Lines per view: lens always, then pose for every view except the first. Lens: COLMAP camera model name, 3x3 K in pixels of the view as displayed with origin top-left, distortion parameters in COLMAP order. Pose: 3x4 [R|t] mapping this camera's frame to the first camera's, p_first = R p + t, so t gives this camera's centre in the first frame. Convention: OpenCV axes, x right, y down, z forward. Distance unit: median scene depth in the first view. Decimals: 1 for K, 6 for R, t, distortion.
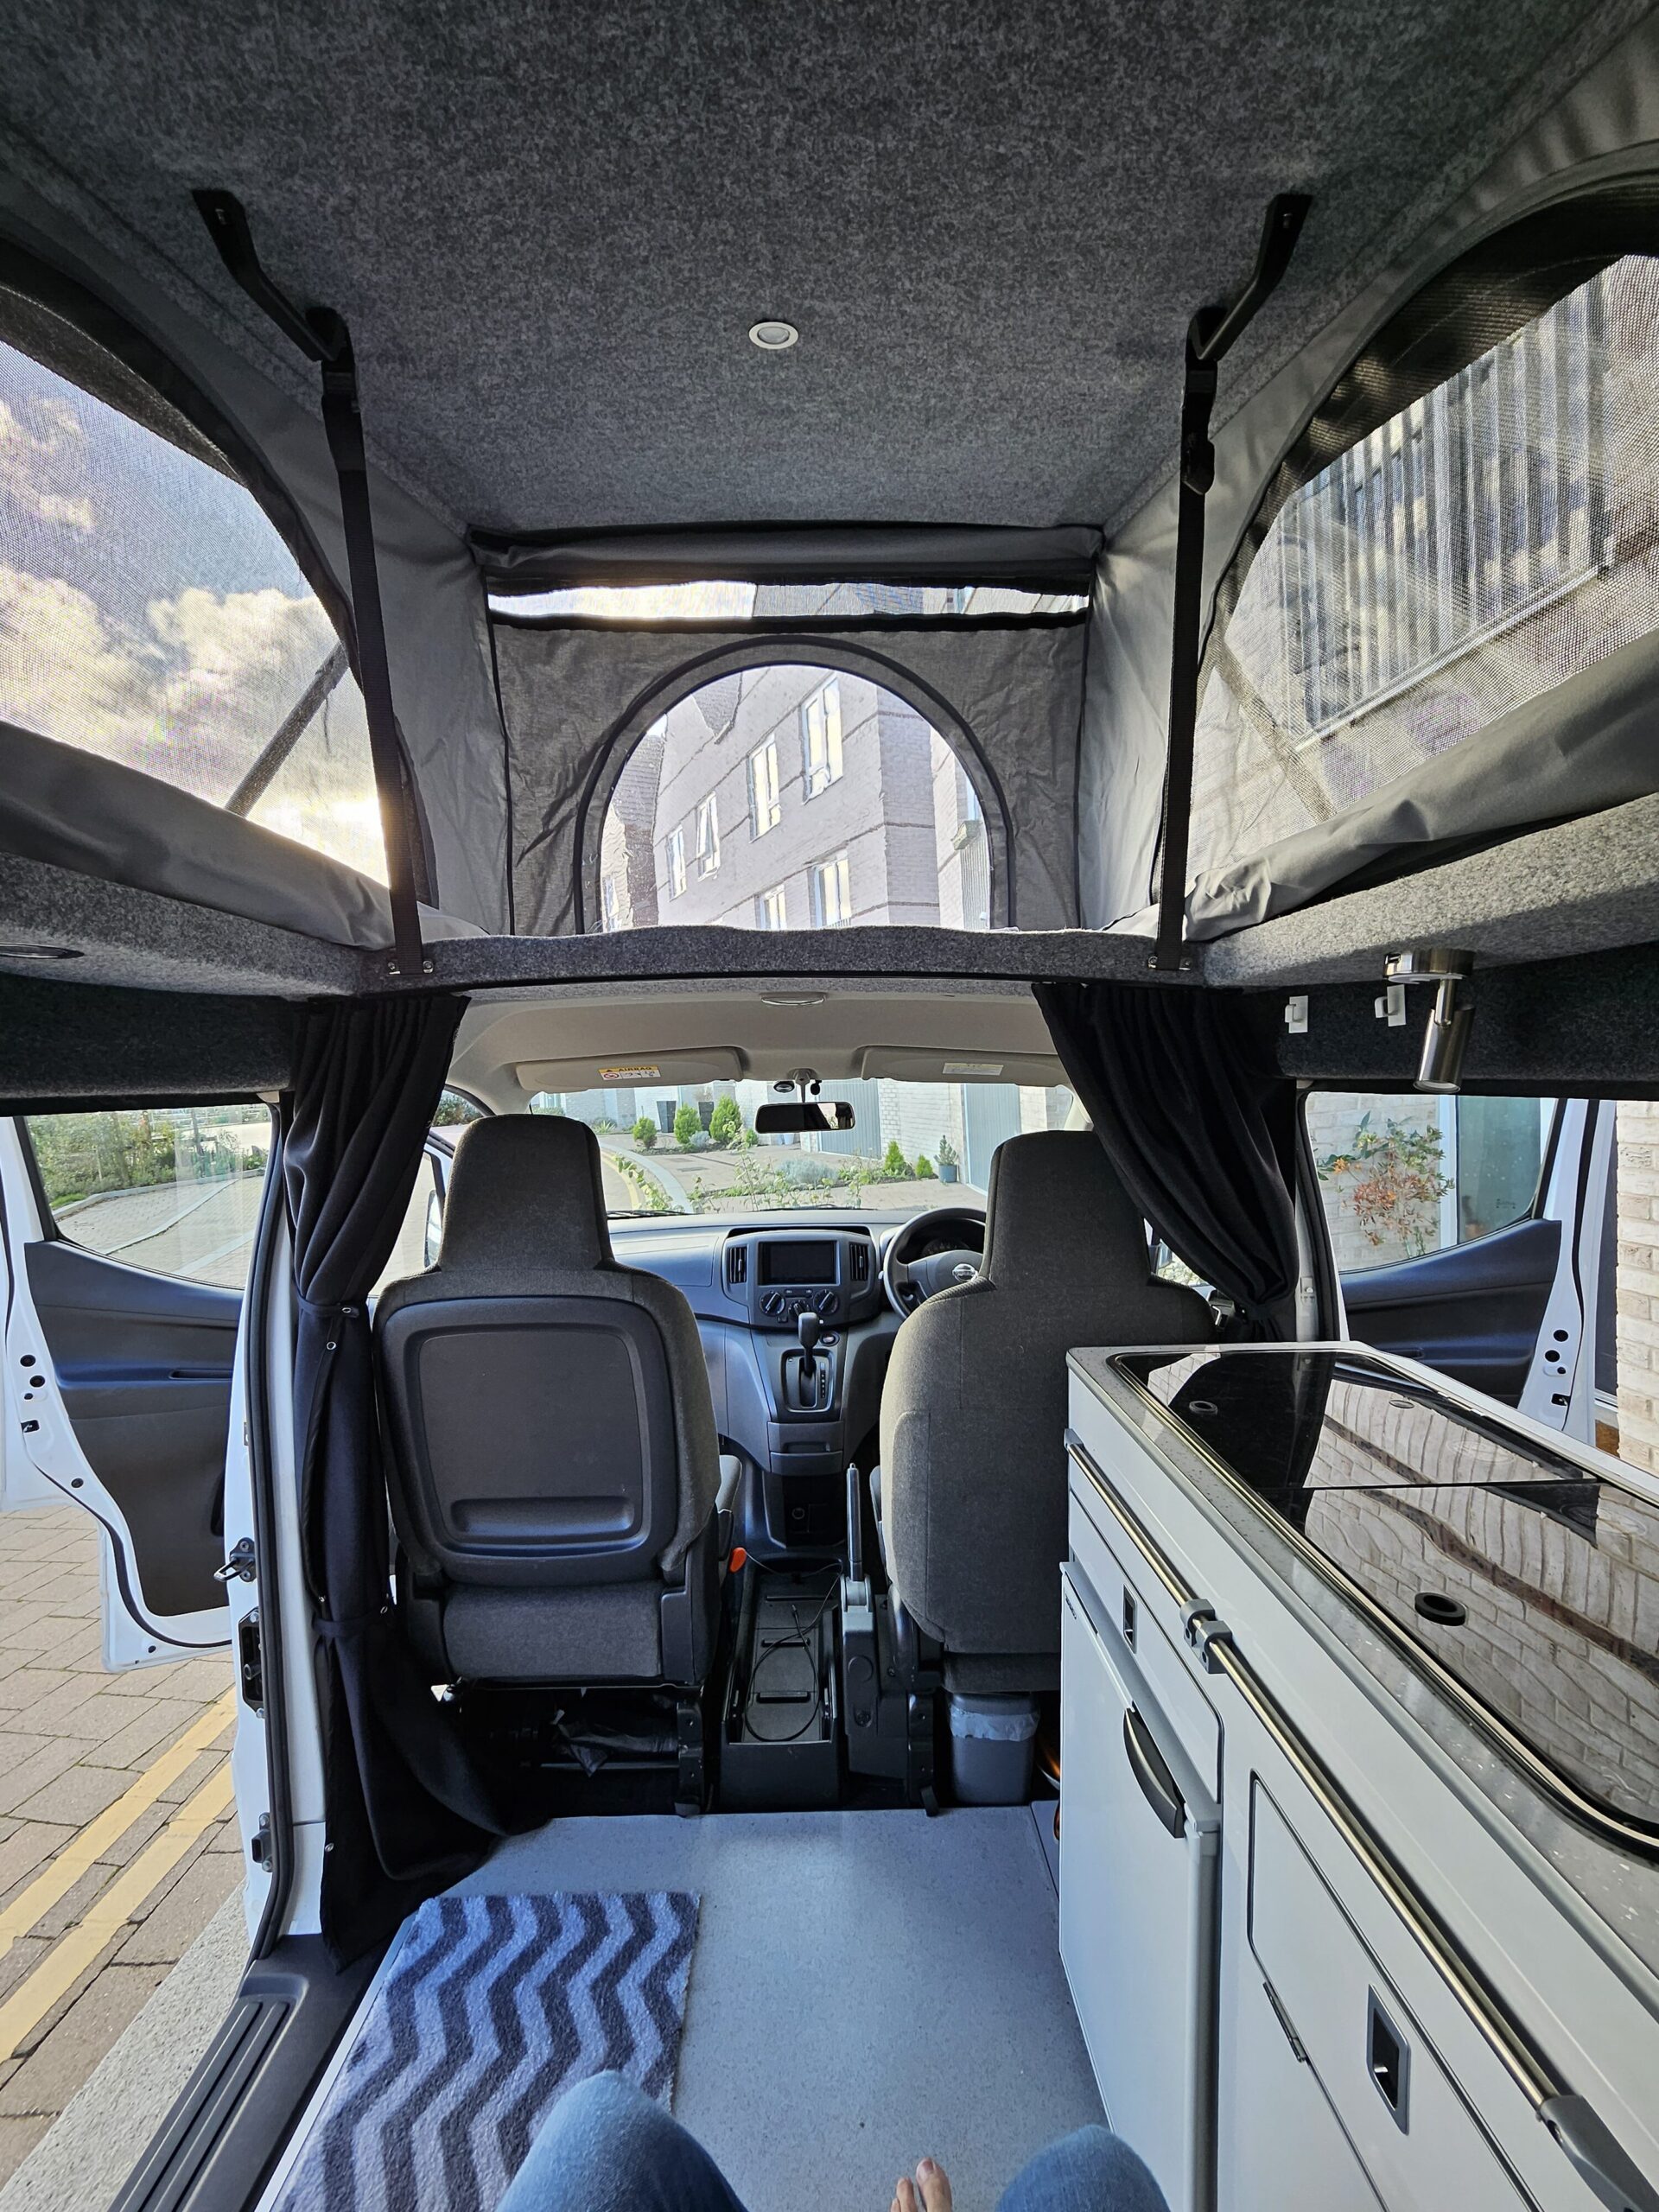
lens RADIAL K [[874.0, 0, 822.2], [0, 874.0, 1124.1], [0, 0, 1]] dist [-0.010269, 0.002071]
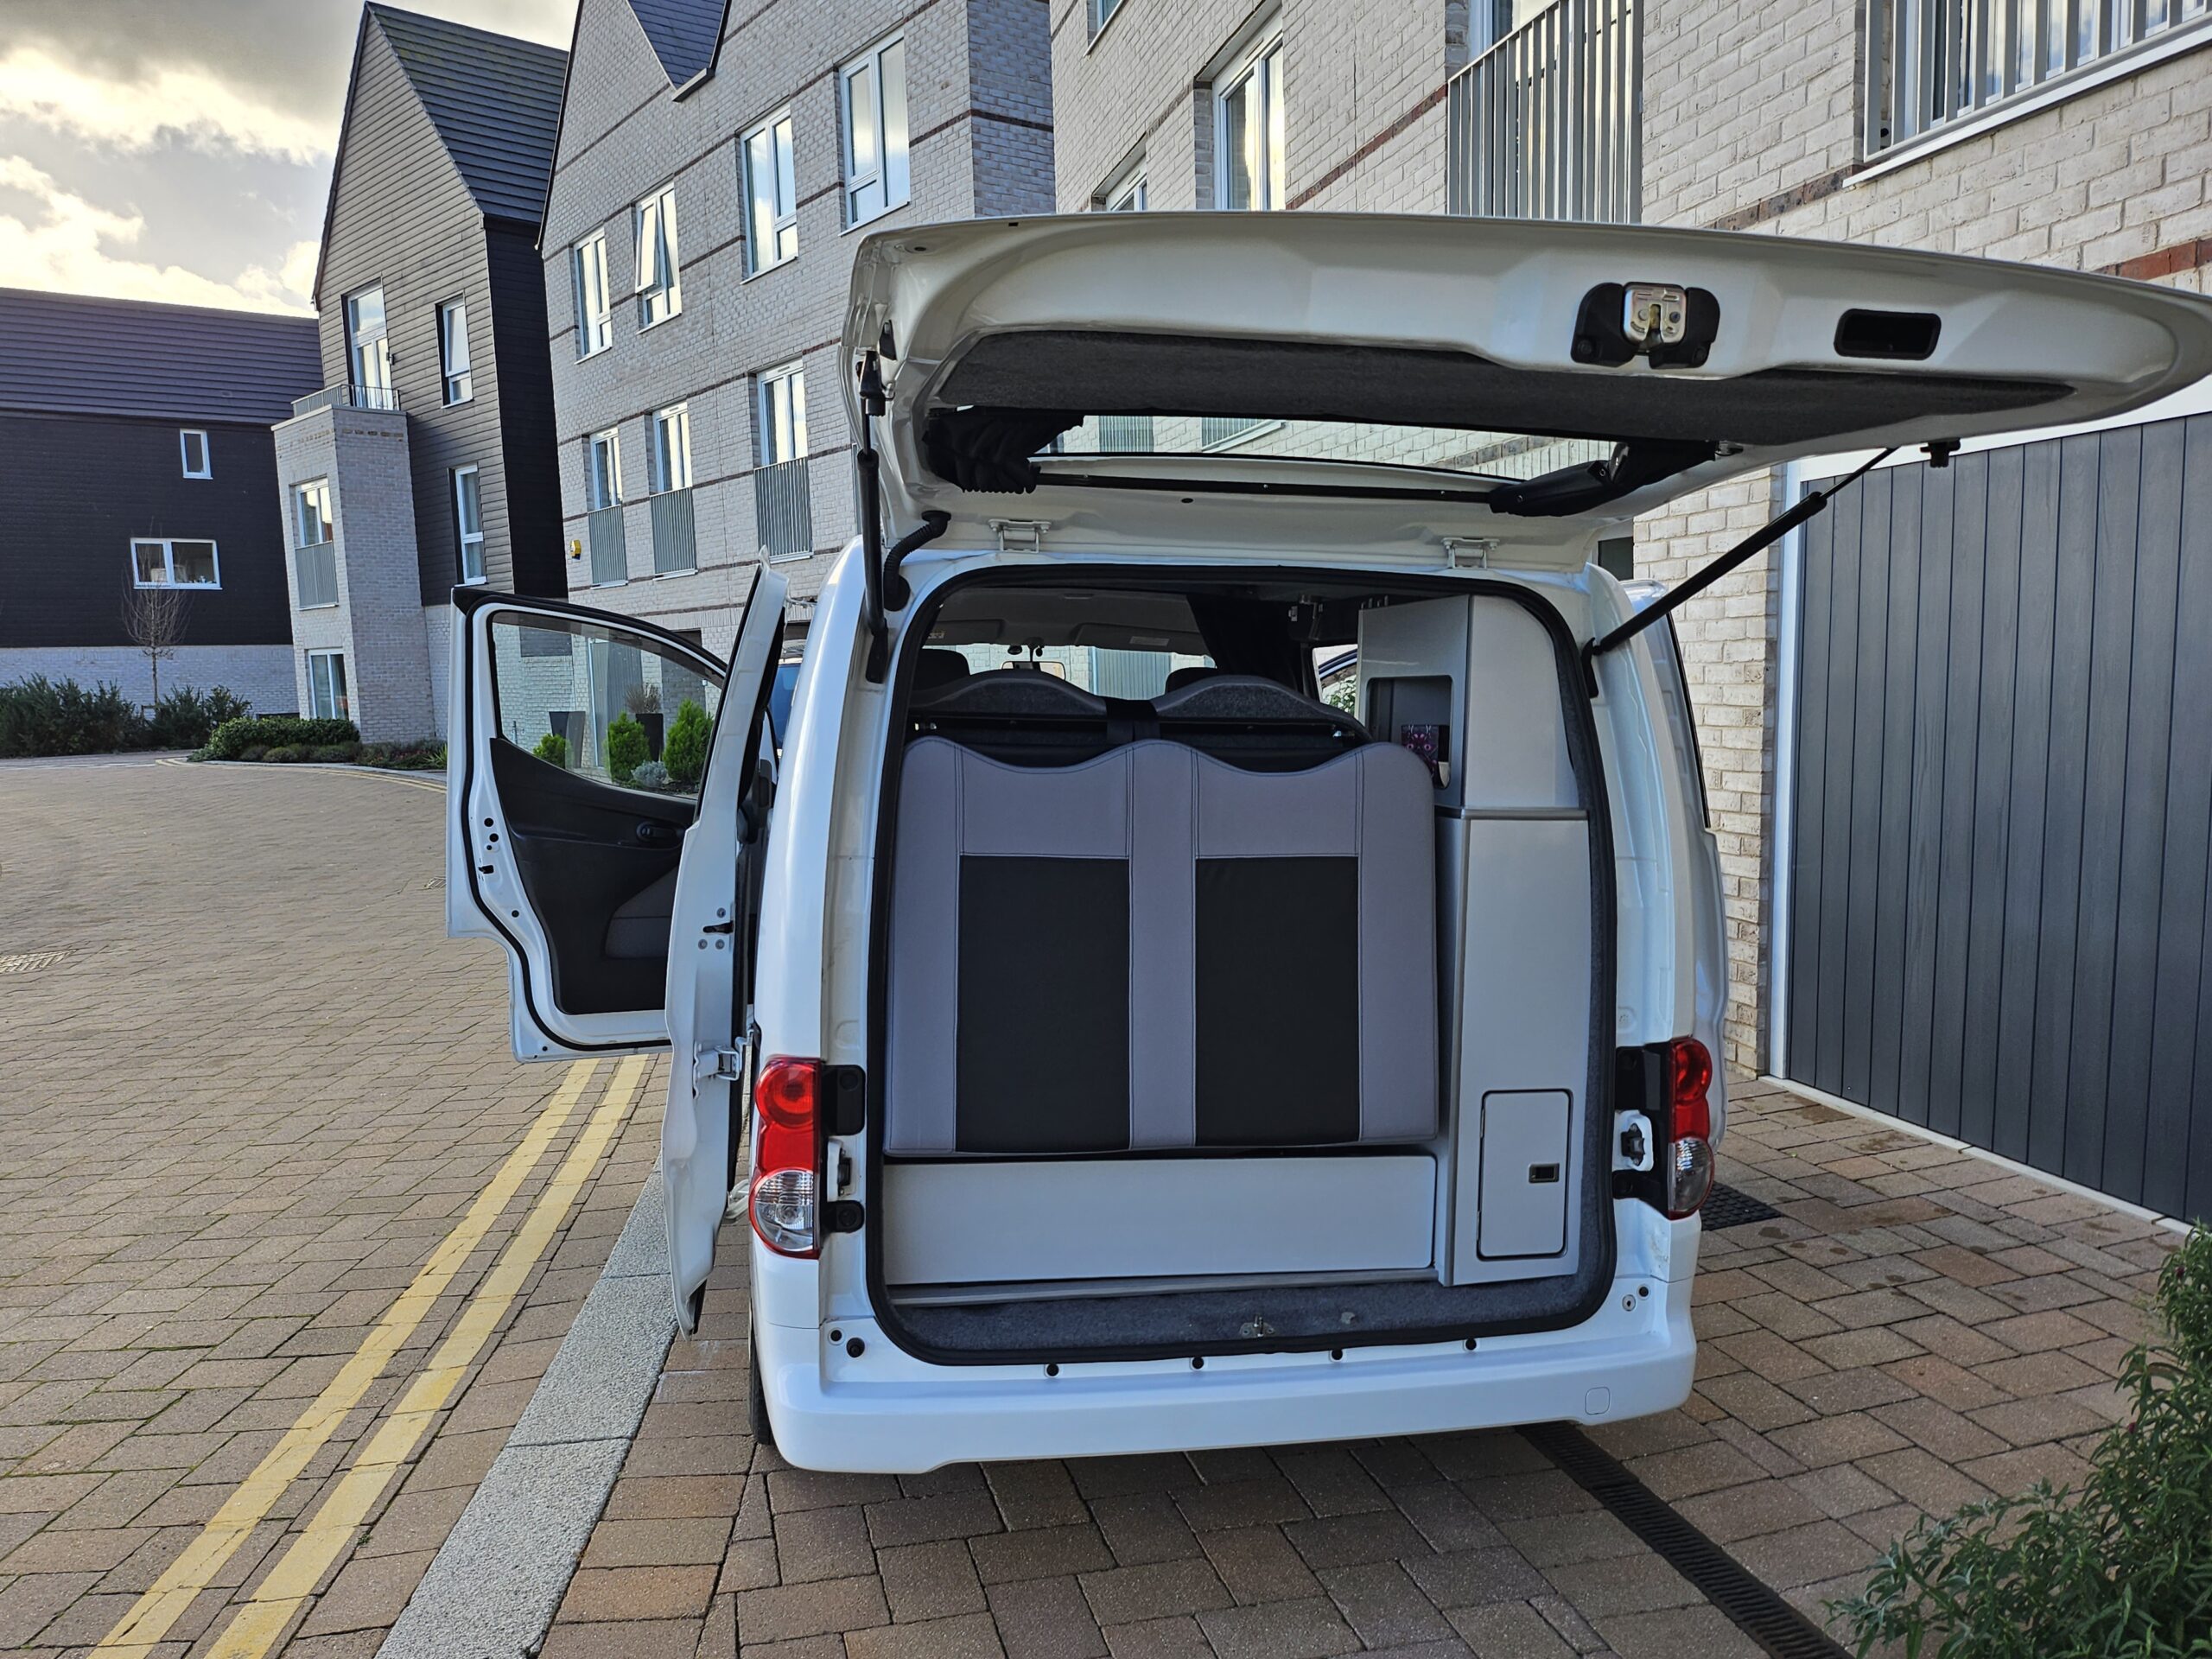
lens RADIAL K [[1626.8, 0, 1084.3], [0, 1626.8, 861.4], [0, 0, 1]] dist [0.060236, -0.062991]
pose [[0.984744, 0.013922, 0.173451, -0.583372], [-0.022127, 0.998721, 0.045457, 0.266298], [-0.172596, -0.048601, 0.983793, -2.458592]]
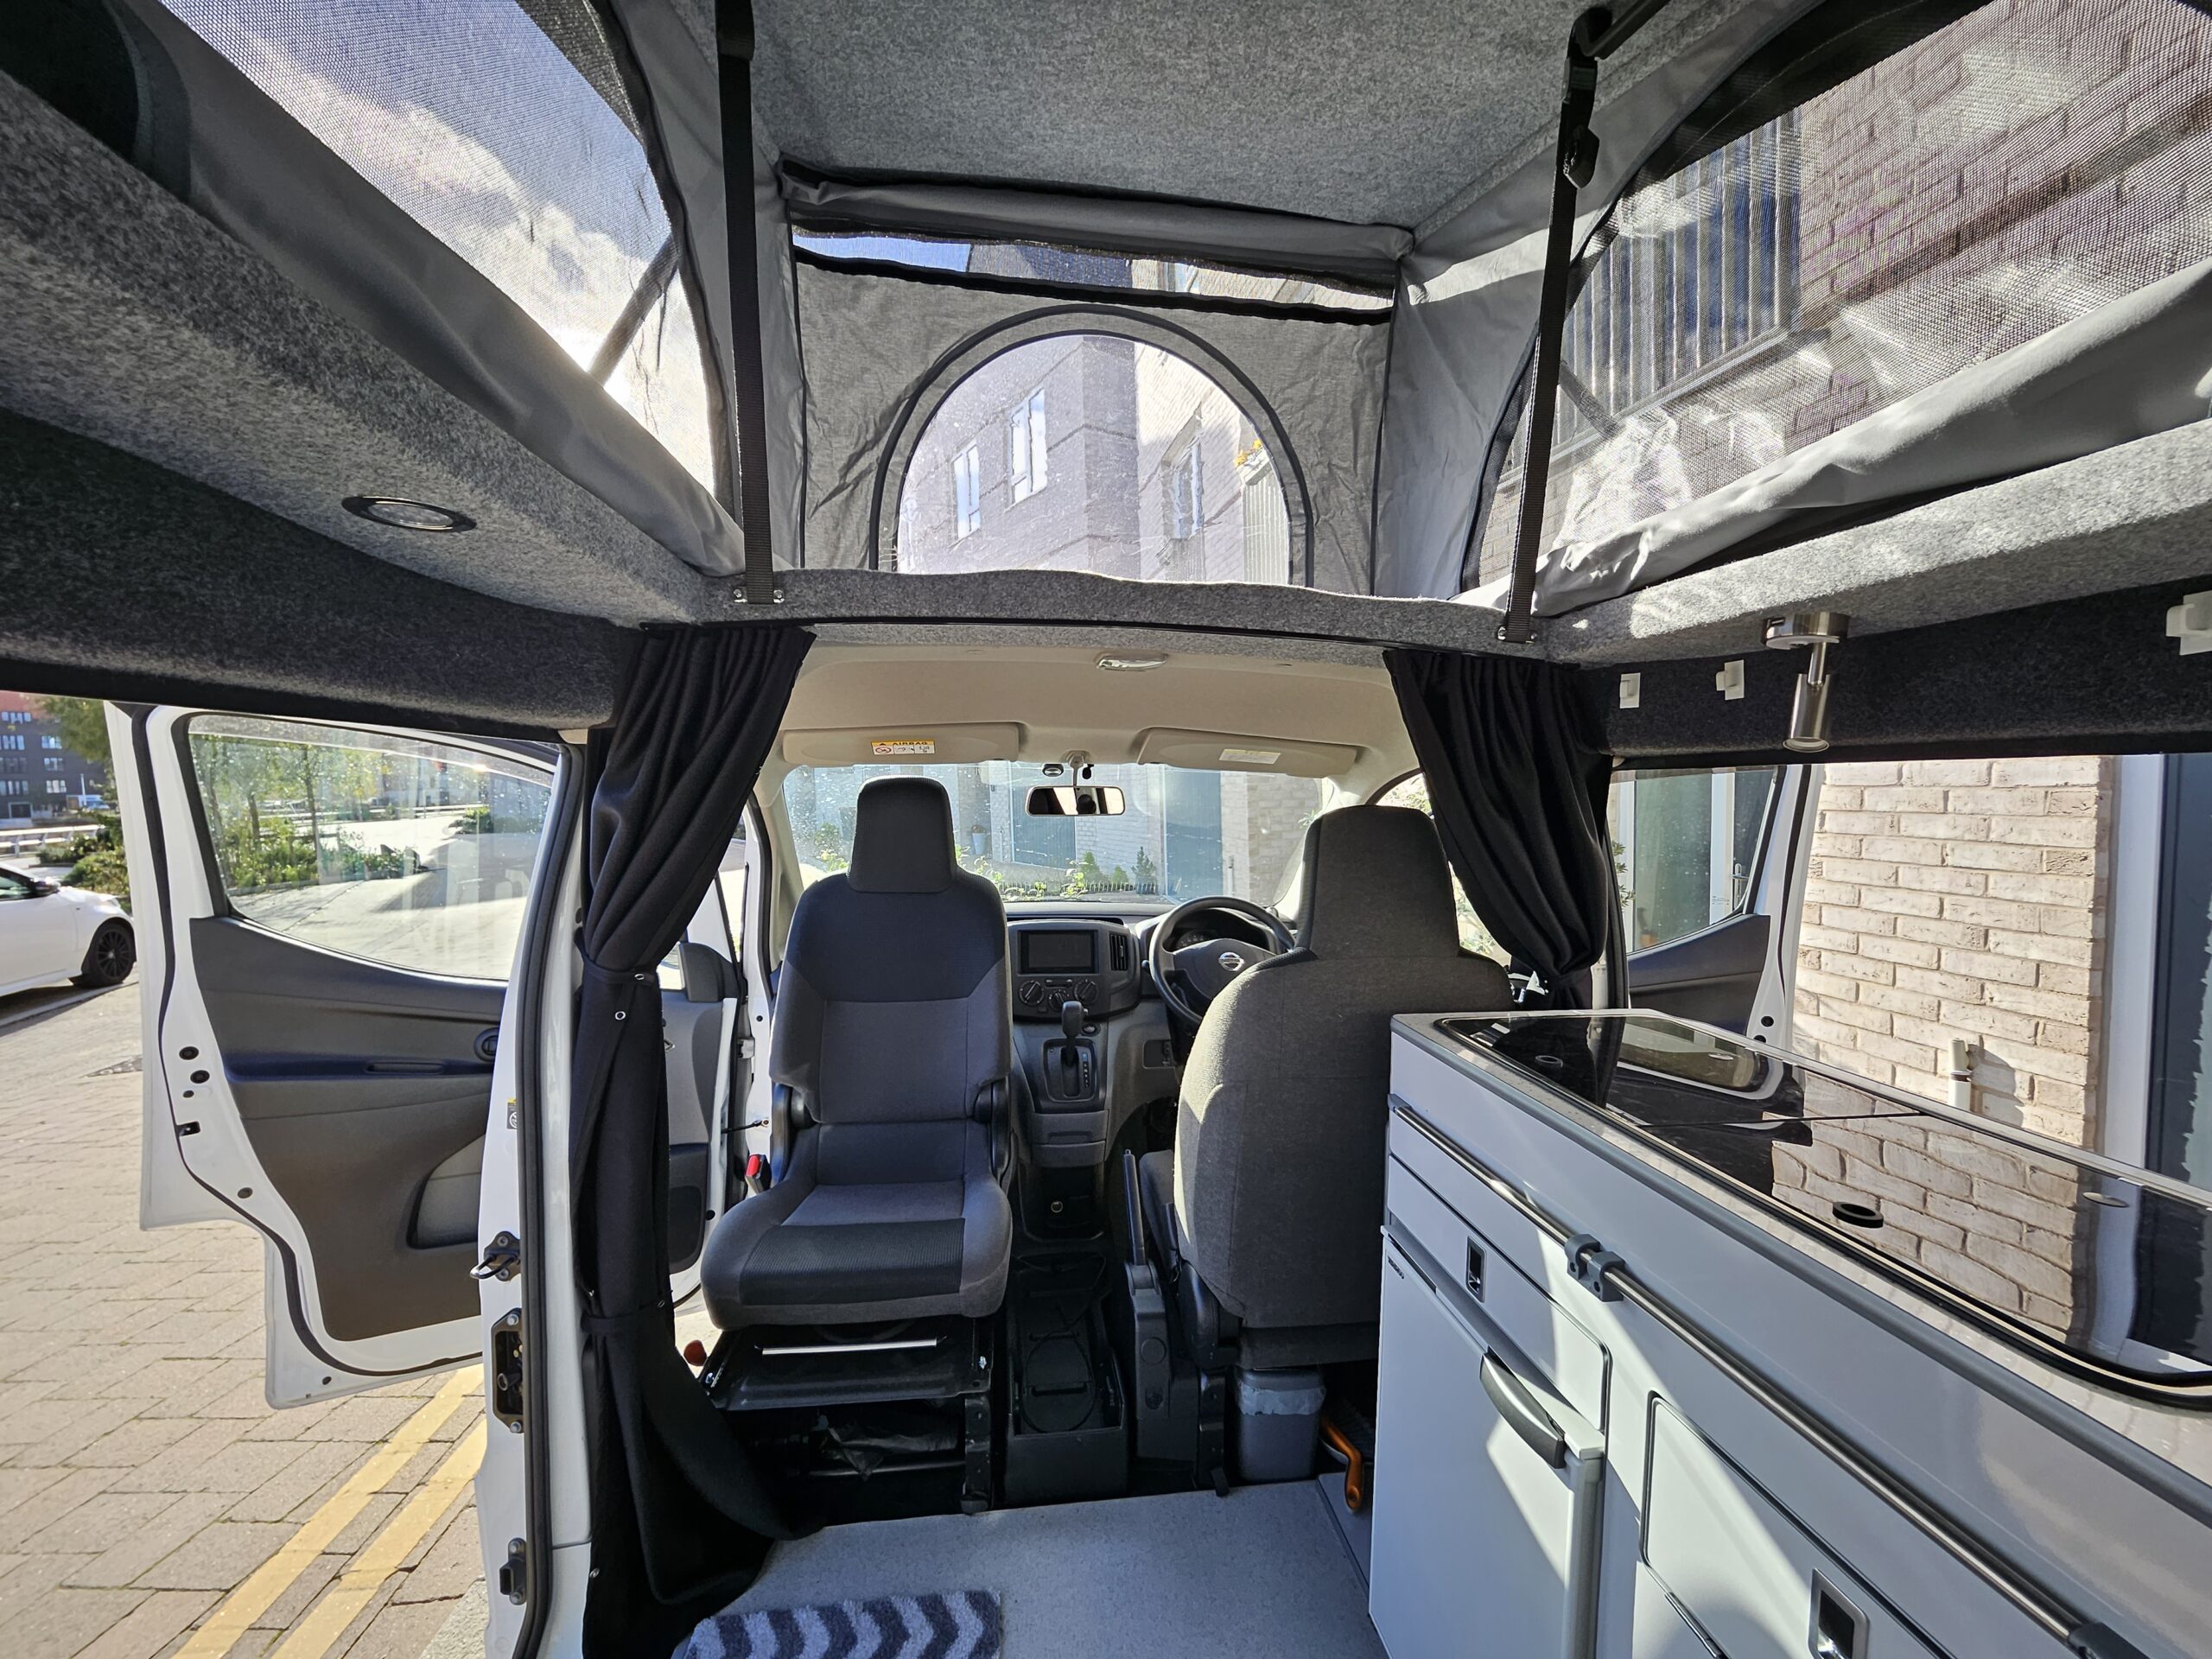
lens RADIAL K [[874.0, 0, 1114.6], [0, 874.0, 830.5], [0, 0, 1]] dist [-0.010269, 0.002071]
pose [[0.991736, 0.025042, 0.125825, -0.147261], [-0.023774, 0.999650, -0.011572, 0.051321], [-0.126071, 0.008485, 0.991985, 0.021758]]
